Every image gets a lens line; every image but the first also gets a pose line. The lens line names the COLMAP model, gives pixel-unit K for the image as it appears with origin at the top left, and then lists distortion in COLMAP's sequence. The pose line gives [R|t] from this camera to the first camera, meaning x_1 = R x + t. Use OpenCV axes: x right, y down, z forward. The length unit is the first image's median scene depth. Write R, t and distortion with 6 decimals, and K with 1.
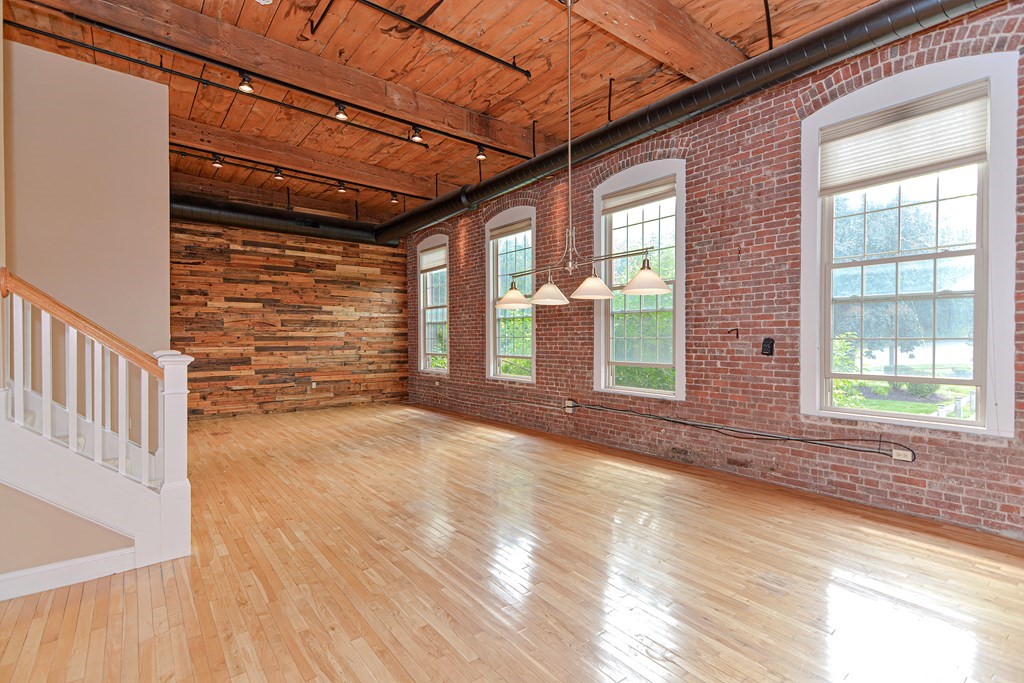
lens RADIAL K [[490.2, 0, 517.1], [0, 490.2, 344.3], [0, 0, 1]] dist [0.014001, -0.010637]
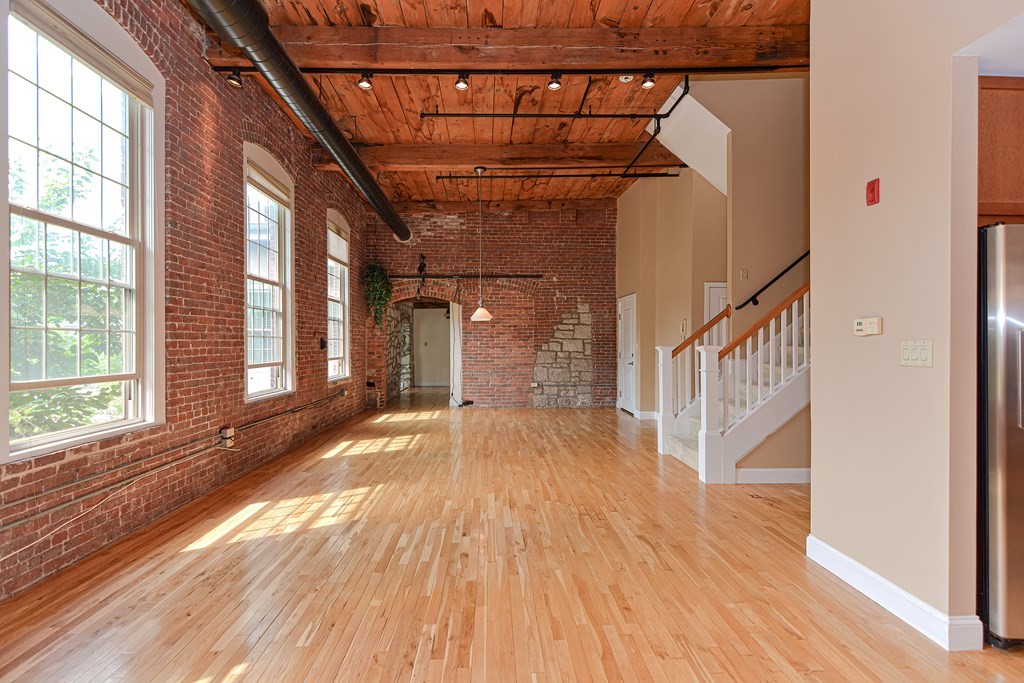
lens RADIAL K [[490.2, 0, 516.9], [0, 490.2, 346.4], [0, 0, 1]] dist [0.014001, -0.010637]
pose [[-0.821679, -0.002569, 0.569945, -0.456250], [0.009241, 0.999798, 0.017829, -0.004572], [-0.569876, 0.019917, -0.821489, 1.004584]]
